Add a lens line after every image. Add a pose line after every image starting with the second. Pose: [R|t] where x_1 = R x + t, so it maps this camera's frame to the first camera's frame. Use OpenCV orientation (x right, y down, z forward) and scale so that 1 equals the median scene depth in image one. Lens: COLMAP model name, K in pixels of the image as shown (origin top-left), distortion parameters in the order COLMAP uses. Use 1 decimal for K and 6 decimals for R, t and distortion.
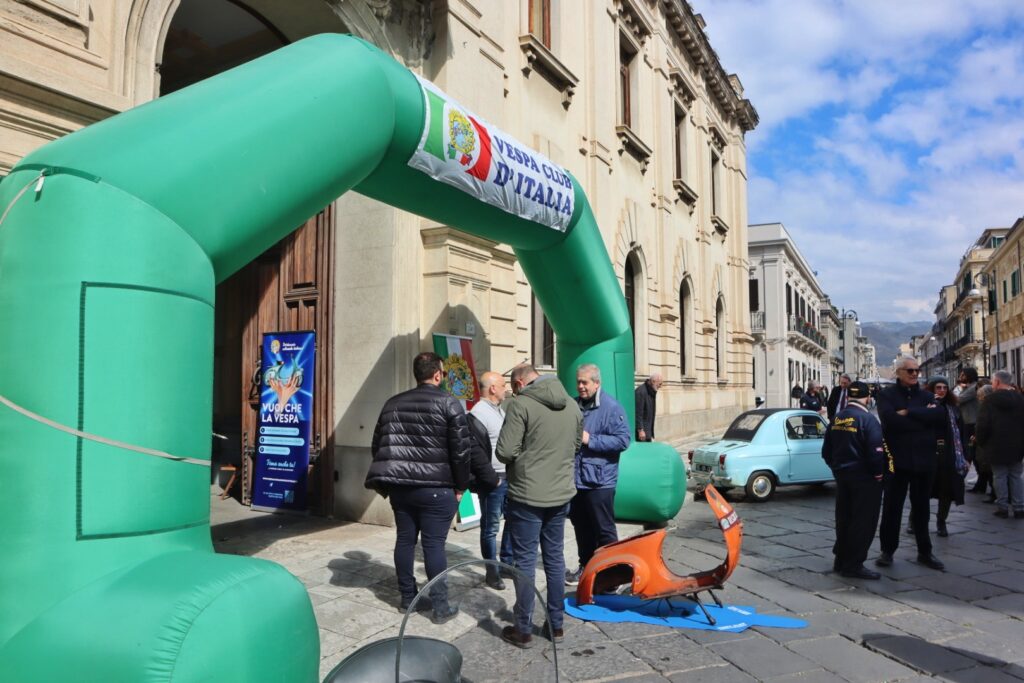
lens RADIAL K [[716.2, 0, 507.7], [0, 716.2, 342.1], [0, 0, 1]] dist [-0.112003, 0.053004]
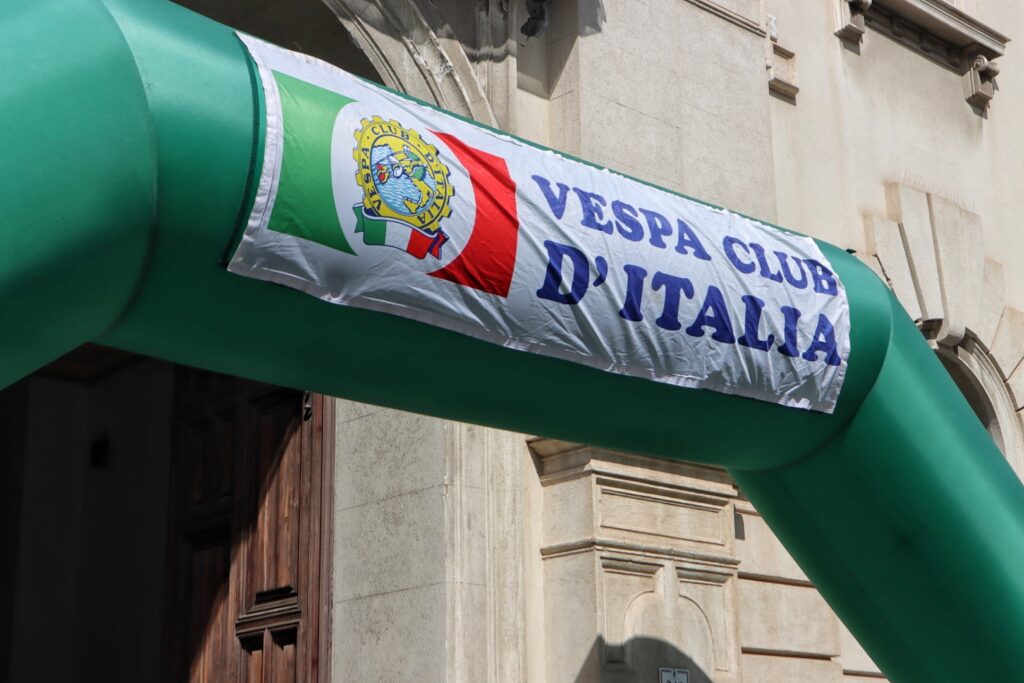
lens RADIAL K [[1587.2, 0, 515.0], [0, 1587.2, 338.4], [0, 0, 1]] dist [-0.032687, 0.000000]
pose [[0.942857, -0.103862, -0.316595, 0.162625], [0.030553, 0.973123, -0.228252, -0.009980], [0.331793, 0.205536, 0.920689, 0.168166]]
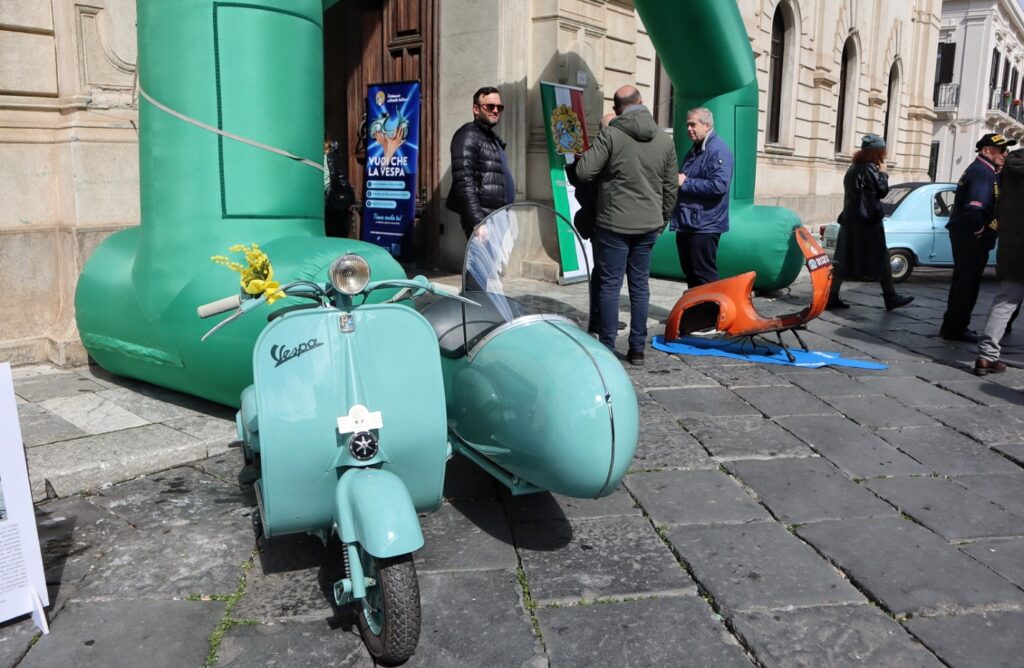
lens RADIAL K [[822.7, 0, 509.4], [0, 822.7, 332.5], [0, 0, 1]] dist [-0.112454, 0.073487]
pose [[0.986027, 0.049019, -0.159210, 0.043047], [-0.008045, 0.968623, 0.248404, 0.041277], [0.166391, -0.243652, 0.955483, -0.124132]]
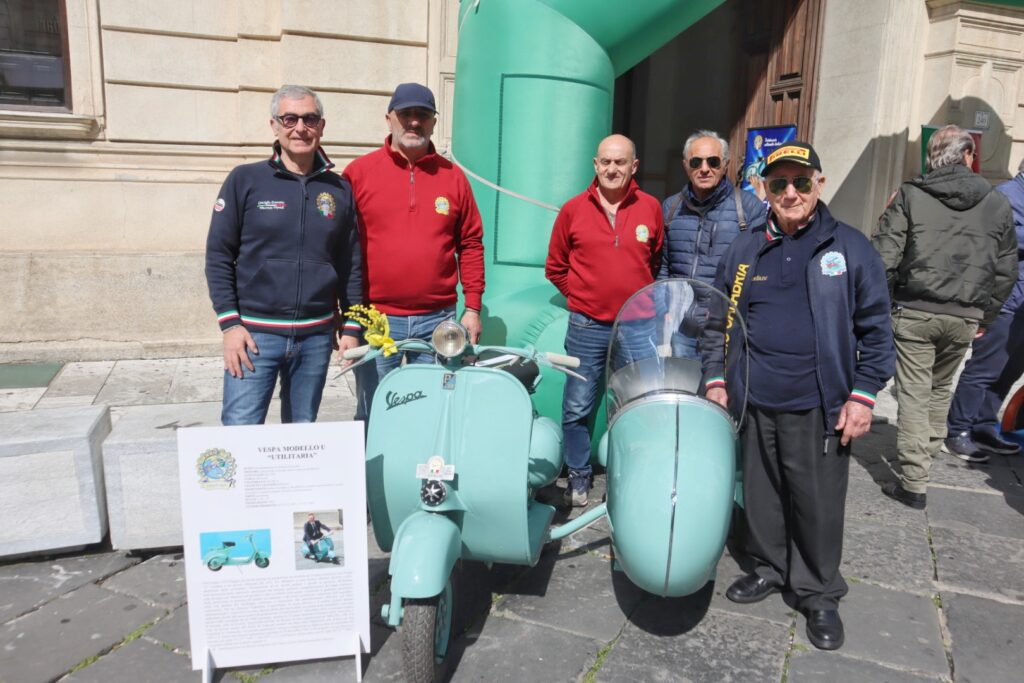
lens RADIAL K [[784.2, 0, 516.1], [0, 784.2, 344.2], [0, 0, 1]] dist [-0.084876, 0.065388]
pose [[0.752351, 0.156652, -0.639866, 0.159610], [0.001570, 0.970886, 0.239538, 0.021526], [0.658761, -0.181221, 0.730200, -0.060225]]
